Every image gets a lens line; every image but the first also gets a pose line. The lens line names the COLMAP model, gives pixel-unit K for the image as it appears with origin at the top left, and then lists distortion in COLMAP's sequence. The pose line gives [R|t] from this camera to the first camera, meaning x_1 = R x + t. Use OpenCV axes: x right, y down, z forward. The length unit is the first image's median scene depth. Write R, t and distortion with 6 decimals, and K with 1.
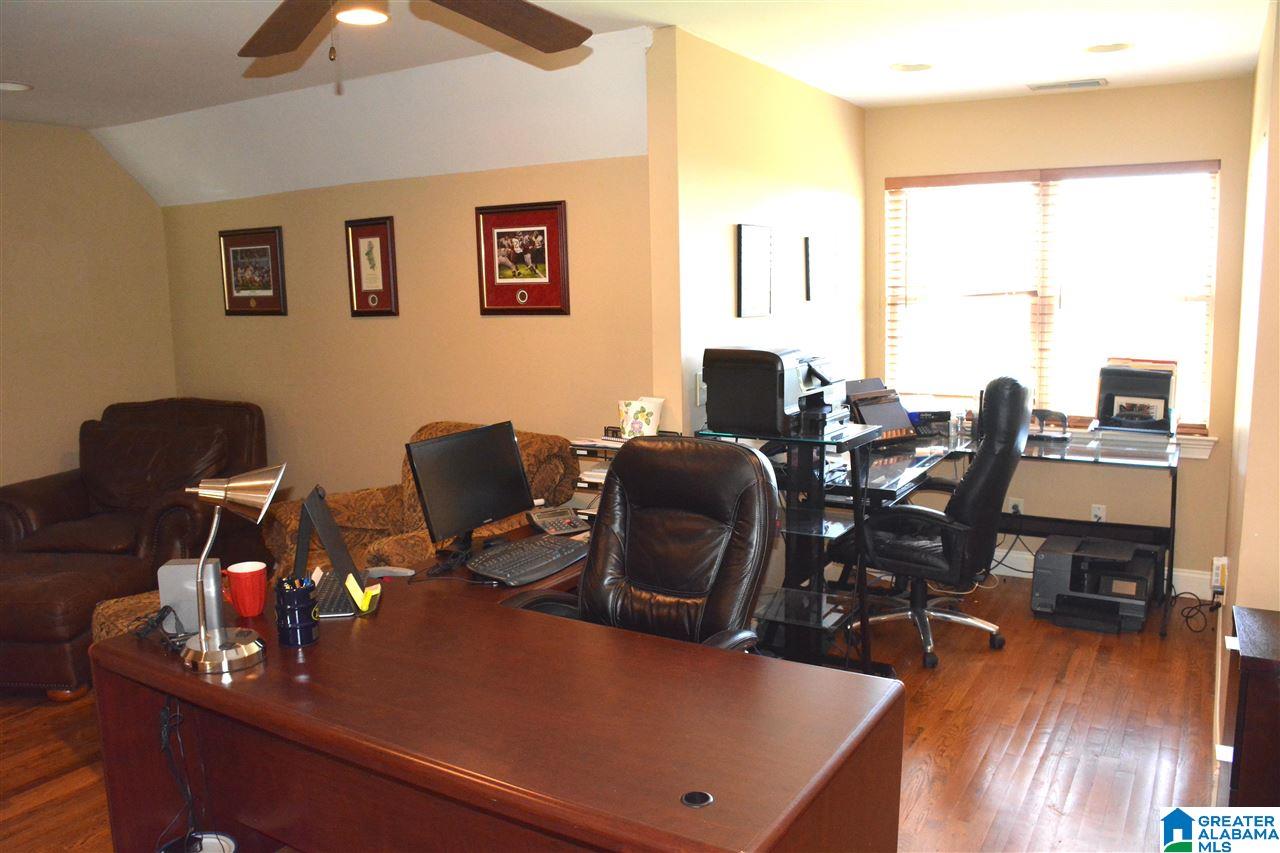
lens RADIAL K [[1001.6, 0, 638.9], [0, 1001.6, 417.3], [0, 0, 1]] dist [-0.047406, -0.000893]
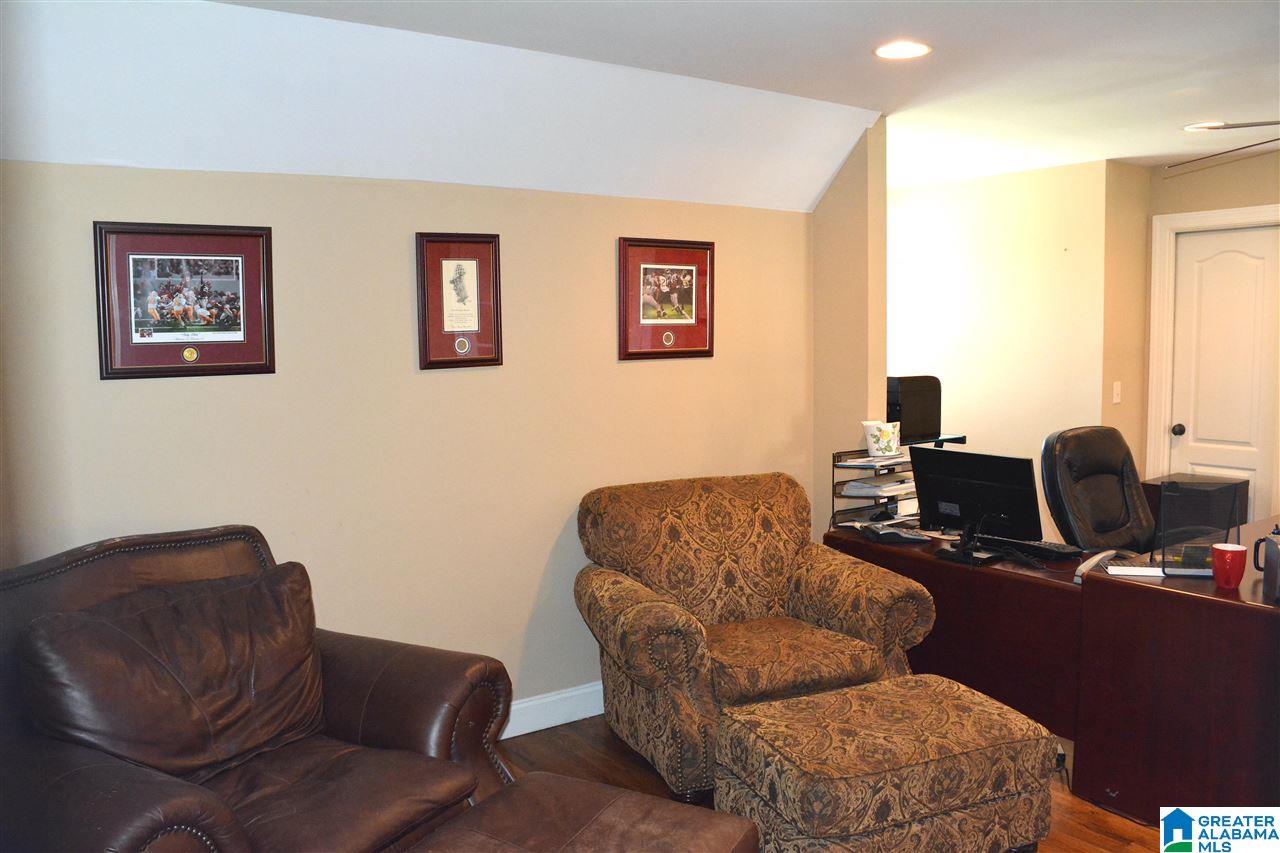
lens RADIAL K [[1001.6, 0, 639.4], [0, 1001.6, 434.0], [0, 0, 1]] dist [-0.047406, -0.000893]
pose [[0.390789, -0.084017, 0.916638, -0.986658], [0.128159, 0.991093, 0.036203, -0.069255], [-0.911515, 0.103327, 0.398075, 0.658029]]
